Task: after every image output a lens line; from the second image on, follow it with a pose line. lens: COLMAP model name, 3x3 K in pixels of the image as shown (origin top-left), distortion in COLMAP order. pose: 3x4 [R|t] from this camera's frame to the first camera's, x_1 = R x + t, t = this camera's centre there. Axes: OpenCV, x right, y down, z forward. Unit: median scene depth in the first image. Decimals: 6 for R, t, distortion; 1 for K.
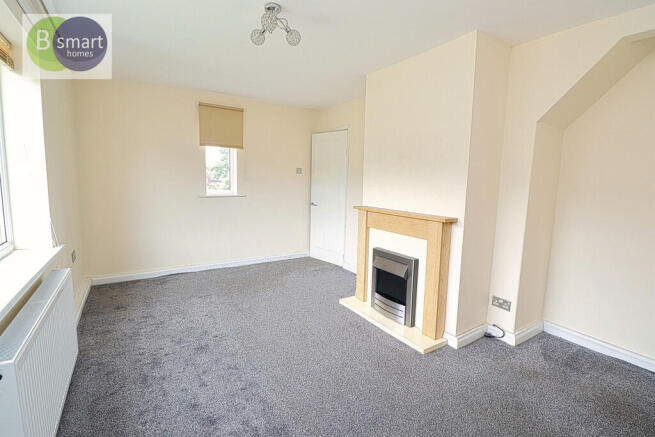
lens RADIAL K [[309.6, 0, 331.3], [0, 309.6, 216.9], [0, 0, 1]] dist [-0.011369, -0.000168]
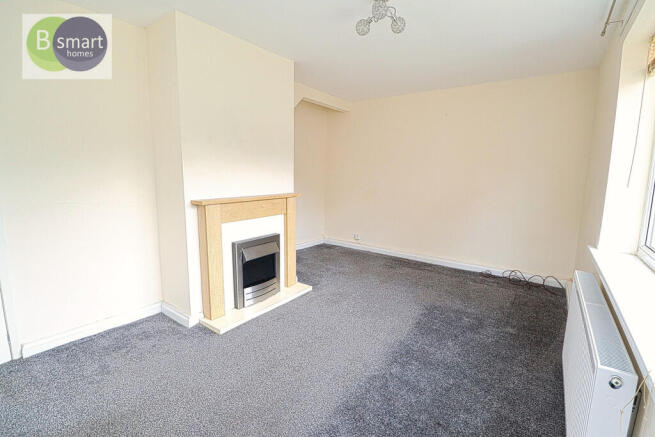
lens RADIAL K [[309.6, 0, 331.3], [0, 309.6, 216.9], [0, 0, 1]] dist [-0.011369, -0.000168]
pose [[-0.364937, -0.176233, 0.914201, -0.789535], [0.083464, 0.971775, 0.220650, -0.151739], [-0.927284, 0.156826, -0.339927, 1.095391]]
